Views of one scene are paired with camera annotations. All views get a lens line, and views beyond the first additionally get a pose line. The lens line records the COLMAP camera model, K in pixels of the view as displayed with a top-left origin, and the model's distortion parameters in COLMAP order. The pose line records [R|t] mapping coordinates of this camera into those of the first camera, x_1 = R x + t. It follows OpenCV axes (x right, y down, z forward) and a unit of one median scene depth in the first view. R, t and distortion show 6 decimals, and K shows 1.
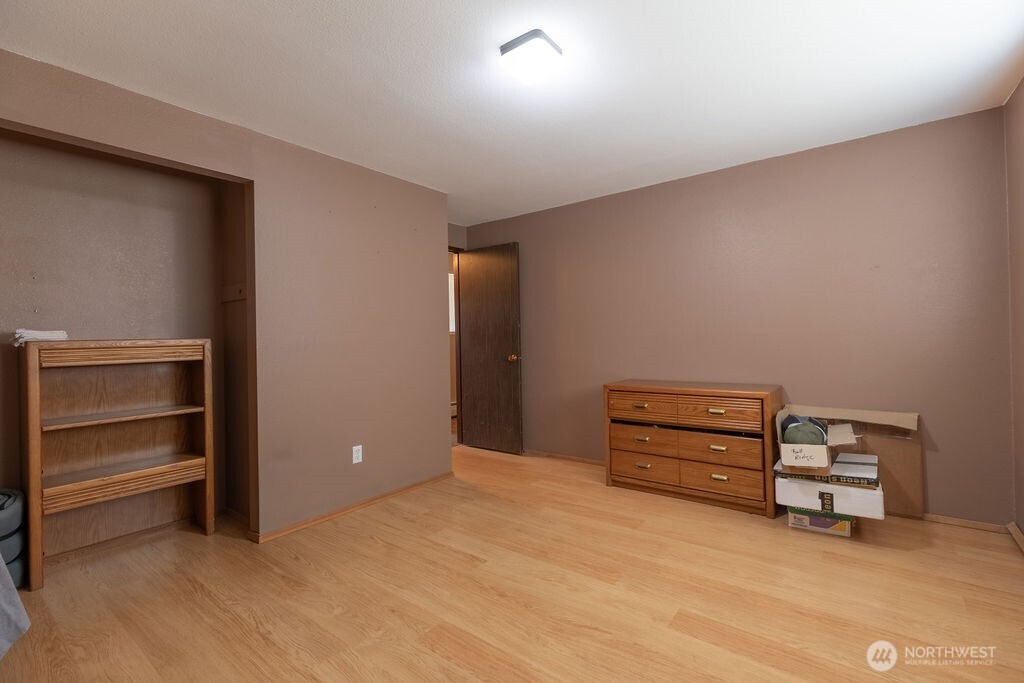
lens RADIAL K [[464.4, 0, 512.4], [0, 464.4, 336.4], [0, 0, 1]] dist [0.000770, 0.000112]
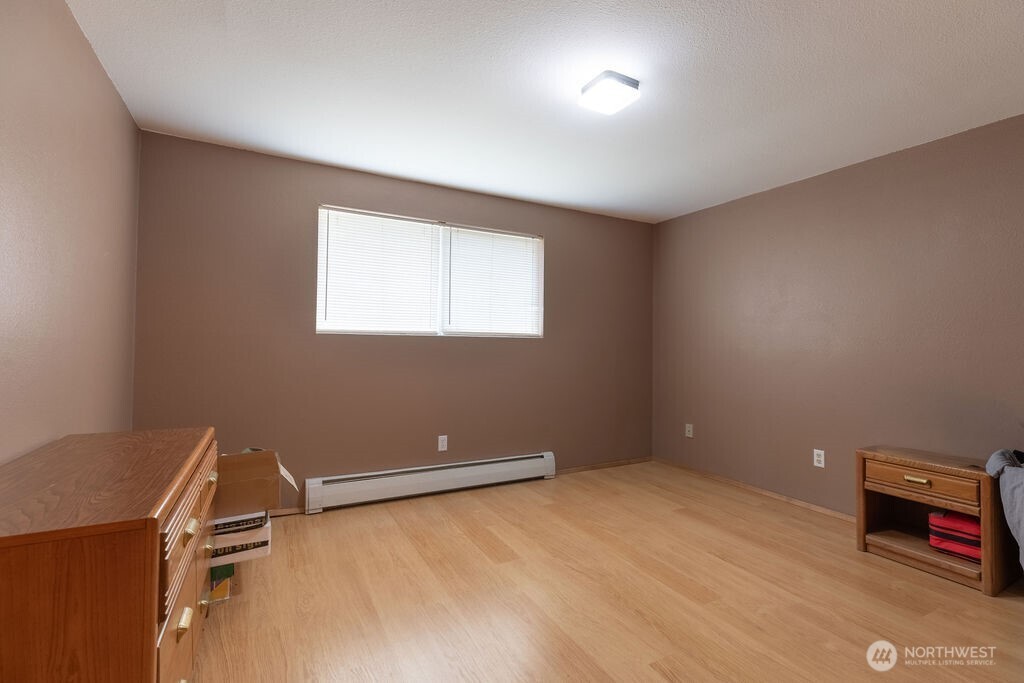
lens RADIAL K [[457.1, 0, 512.7], [0, 457.1, 334.5], [0, 0, 1]] dist [0.006195, 0.000577]
pose [[-0.910433, 0.018623, 0.413238, -0.182017], [0.005196, 0.999422, -0.033593, 0.011507], [-0.413625, -0.028437, -0.910003, 1.951127]]
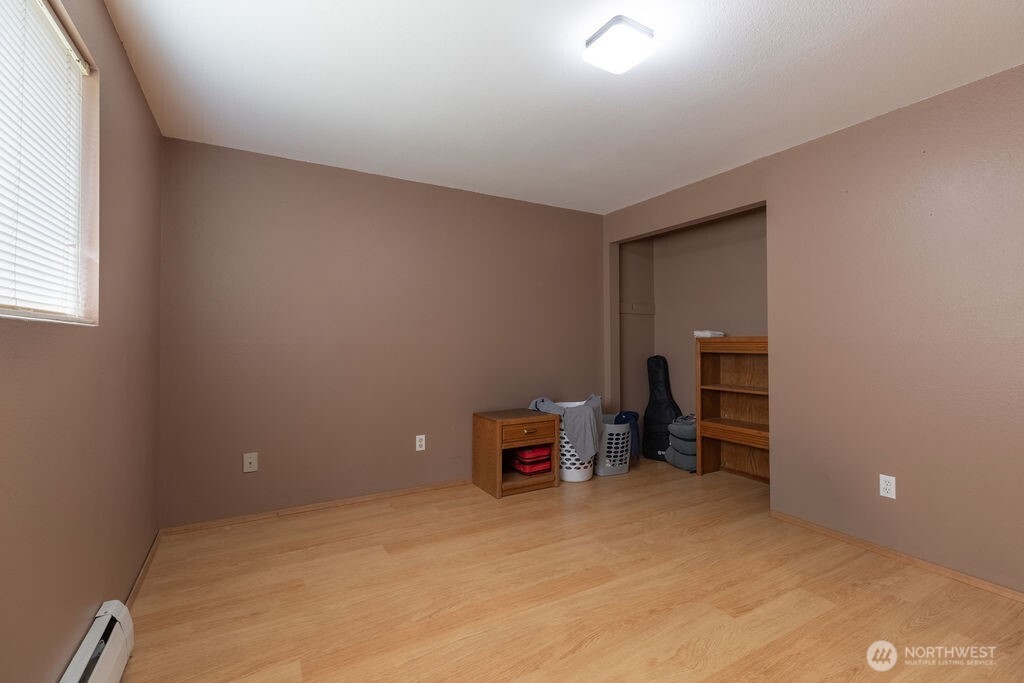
lens RADIAL K [[457.1, 0, 512.7], [0, 457.1, 334.5], [0, 0, 1]] dist [0.006195, 0.000577]
pose [[-0.392661, 0.008632, -0.919643, 0.934487], [0.013394, 0.999904, 0.003666, -0.019446], [0.919586, -0.010878, -0.392738, 1.089626]]
